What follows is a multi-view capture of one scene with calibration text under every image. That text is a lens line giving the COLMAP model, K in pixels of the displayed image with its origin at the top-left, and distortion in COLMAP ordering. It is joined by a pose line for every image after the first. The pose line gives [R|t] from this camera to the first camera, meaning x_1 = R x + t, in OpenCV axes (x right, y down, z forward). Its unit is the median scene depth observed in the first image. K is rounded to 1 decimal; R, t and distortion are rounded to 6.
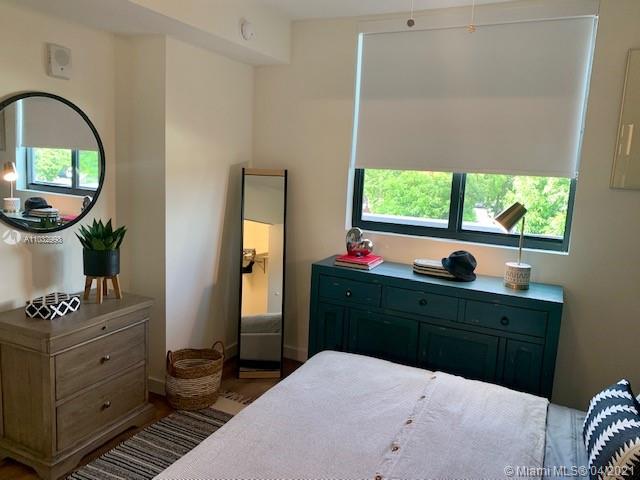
lens RADIAL K [[488.2, 0, 319.6], [0, 488.2, 240.6], [0, 0, 1]] dist [0.047156, -0.057468]
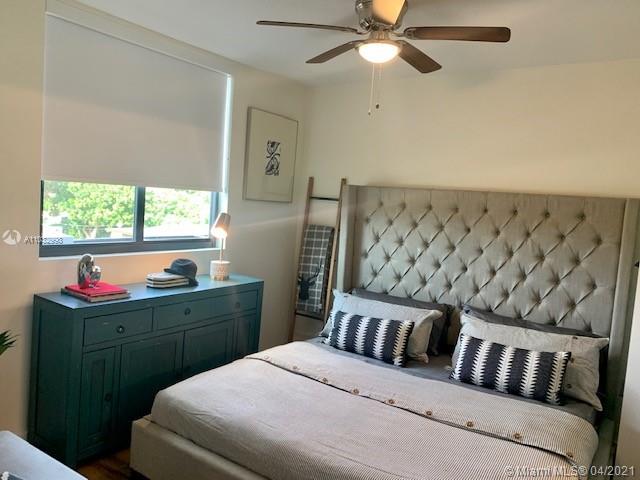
lens RADIAL K [[488.2, 0, 322.8], [0, 488.2, 240.5], [0, 0, 1]] dist [0.047156, -0.057468]
pose [[0.145693, -0.121705, 0.981815, -0.722624], [0.092840, 0.989707, 0.108906, -0.108110], [-0.984964, 0.075285, 0.155492, 0.497685]]
